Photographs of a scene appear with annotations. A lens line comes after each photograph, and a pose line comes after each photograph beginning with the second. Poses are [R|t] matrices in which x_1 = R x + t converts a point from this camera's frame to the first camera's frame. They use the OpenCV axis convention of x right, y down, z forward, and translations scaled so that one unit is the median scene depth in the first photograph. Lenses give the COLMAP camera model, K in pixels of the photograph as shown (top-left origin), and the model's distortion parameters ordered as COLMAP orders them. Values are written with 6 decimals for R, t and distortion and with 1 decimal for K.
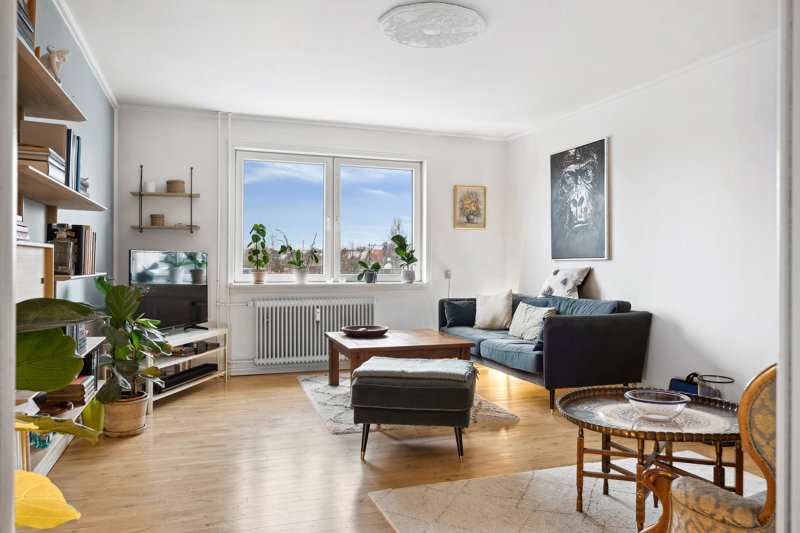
lens RADIAL K [[570.0, 0, 399.0], [0, 570.0, 266.9], [0, 0, 1]] dist [-0.001354, -0.000587]
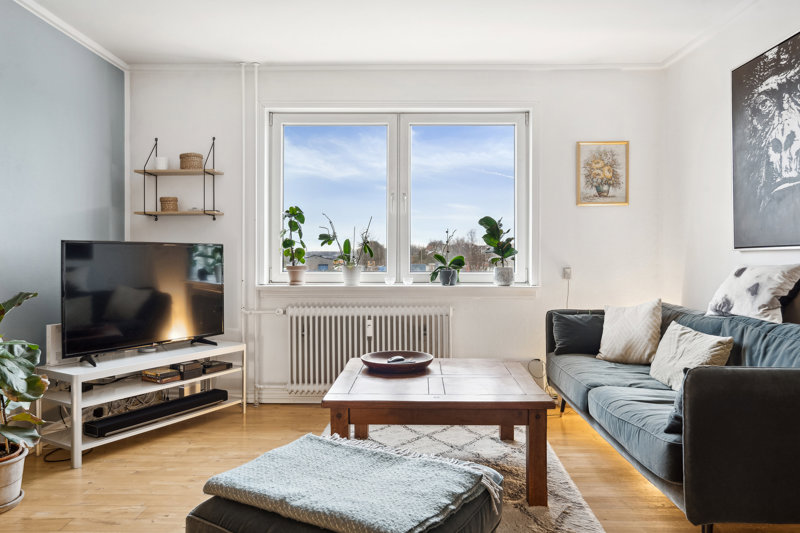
lens RADIAL K [[554.1, 0, 401.9], [0, 554.1, 261.6], [0, 0, 1]] dist [0.007537, -0.001723]
pose [[0.943457, -0.001521, -0.331492, 0.135613], [0.001679, 0.999999, 0.000188, -0.001473], [0.331491, -0.000734, 0.943458, 0.351504]]
